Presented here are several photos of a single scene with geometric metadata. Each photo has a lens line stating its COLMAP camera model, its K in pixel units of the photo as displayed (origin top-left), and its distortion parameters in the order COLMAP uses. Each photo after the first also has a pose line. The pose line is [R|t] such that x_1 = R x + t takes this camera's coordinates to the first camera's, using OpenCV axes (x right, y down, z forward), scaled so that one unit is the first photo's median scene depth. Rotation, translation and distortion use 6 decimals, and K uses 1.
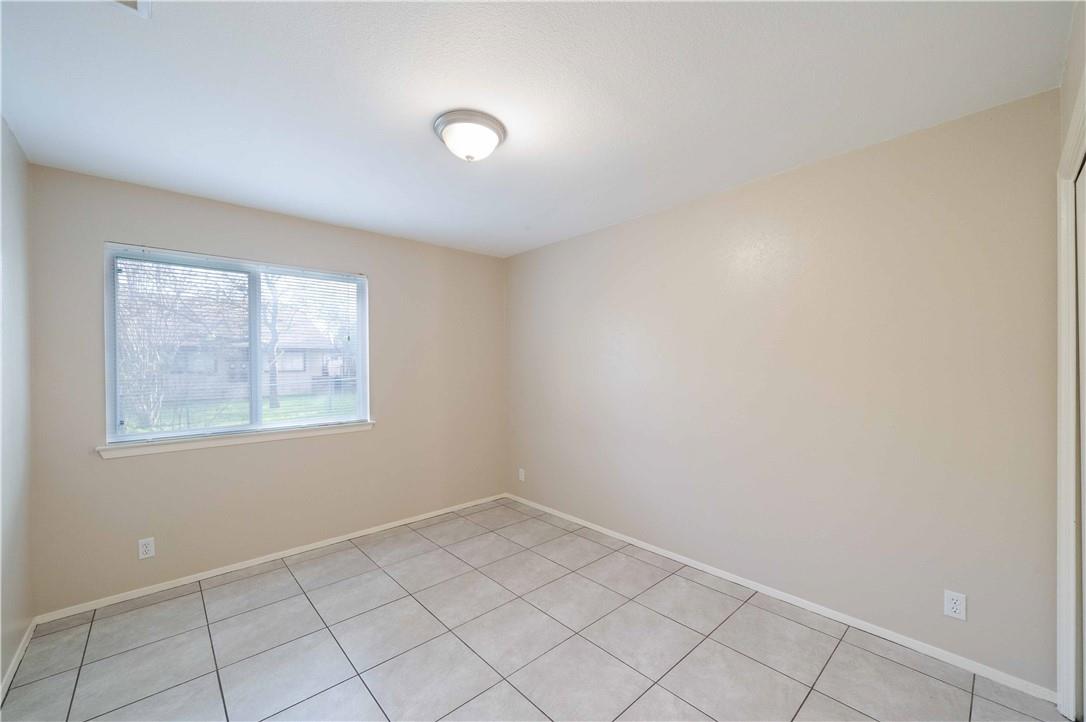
lens RADIAL K [[423.7, 0, 537.1], [0, 423.7, 363.8], [0, 0, 1]] dist [-0.000220, -0.000281]
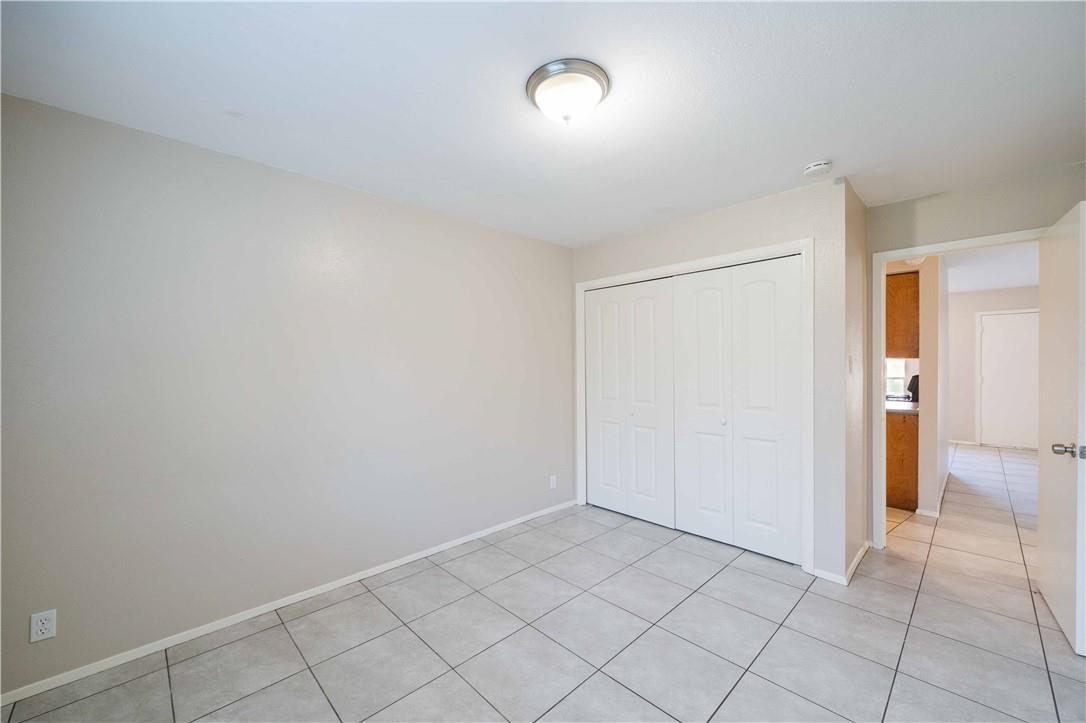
lens RADIAL K [[423.7, 0, 537.1], [0, 423.7, 364.3], [0, 0, 1]] dist [-0.000220, -0.000281]
pose [[-0.029500, -0.001007, 0.999564, -0.763446], [0.001157, 0.999999, 0.001042, -0.006341], [-0.999564, 0.001188, -0.029498, 0.808967]]
